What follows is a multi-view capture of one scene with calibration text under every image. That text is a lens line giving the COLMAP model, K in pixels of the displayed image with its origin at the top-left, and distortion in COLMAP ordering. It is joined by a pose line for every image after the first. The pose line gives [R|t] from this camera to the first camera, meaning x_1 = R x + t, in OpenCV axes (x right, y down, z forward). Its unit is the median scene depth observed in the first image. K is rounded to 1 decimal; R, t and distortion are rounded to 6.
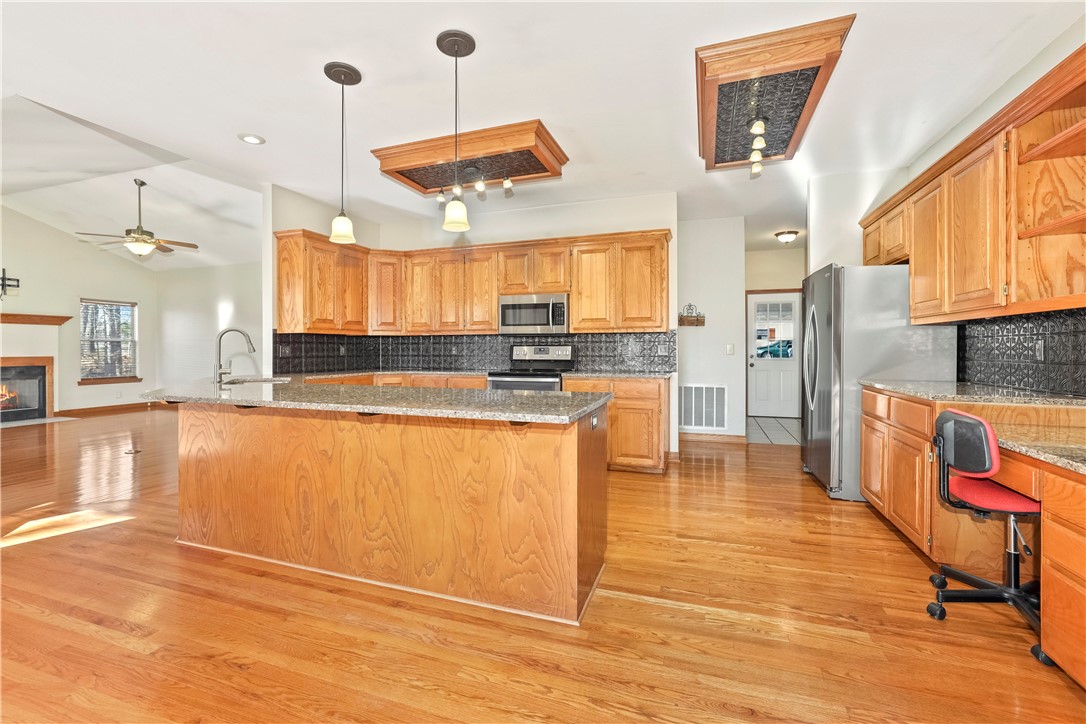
lens RADIAL K [[458.3, 0, 555.3], [0, 458.3, 348.8], [0, 0, 1]] dist [-0.011419, 0.002662]
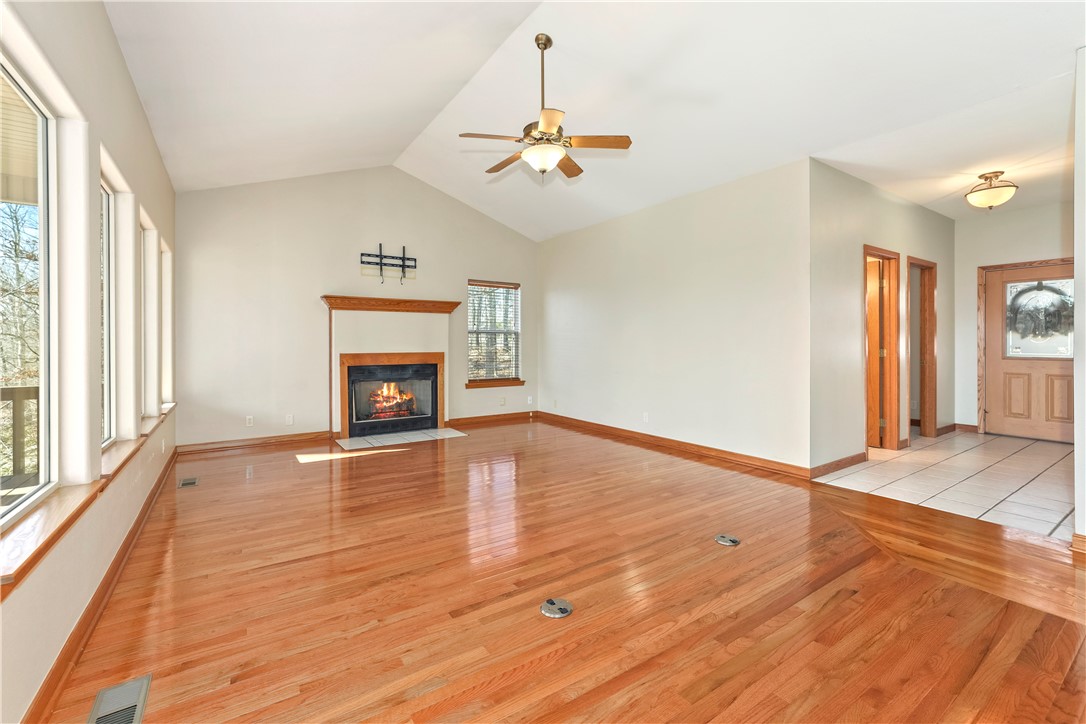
lens RADIAL K [[458.3, 0, 542.7], [0, 458.3, 341.9], [0, 0, 1]] dist [-0.011419, 0.002662]
pose [[0.791861, 0.010658, -0.610609, -0.471830], [-0.007335, 0.999942, 0.007942, -0.009471], [0.610658, -0.001810, 0.791893, 0.462946]]
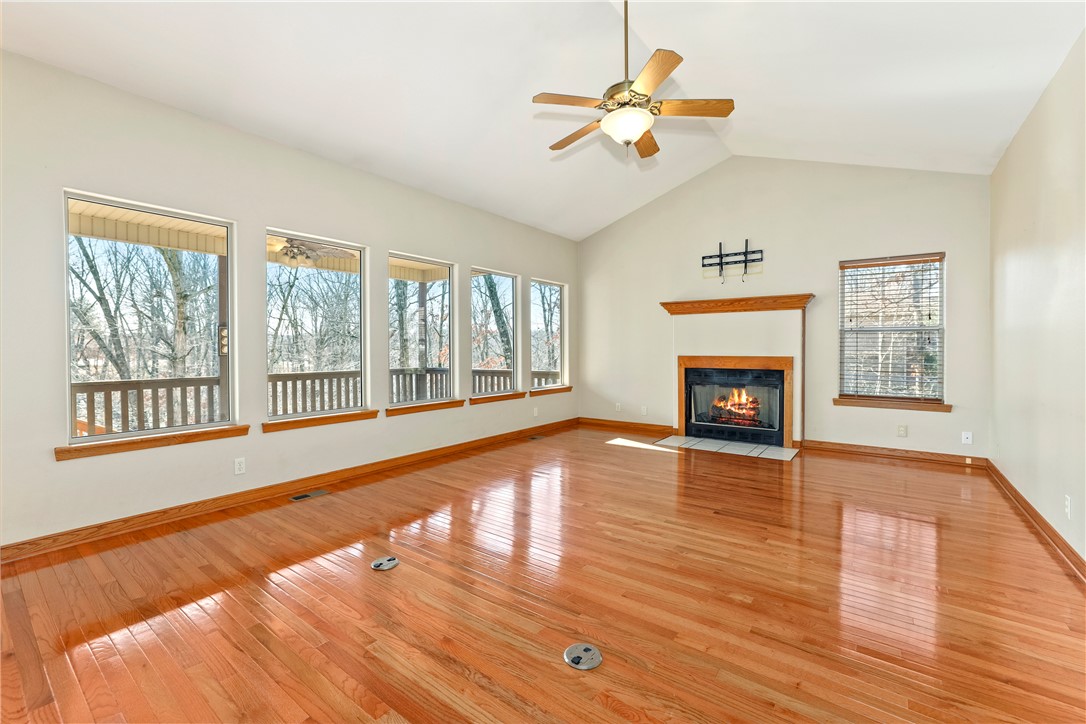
lens RADIAL K [[458.3, 0, 549.1], [0, 458.3, 353.3], [0, 0, 1]] dist [-0.011419, 0.002662]
pose [[-0.302278, 0.026584, -0.952849, -0.363281], [0.009735, 0.999645, 0.024802, -0.008387], [0.953170, -0.001779, -0.302429, 0.864680]]
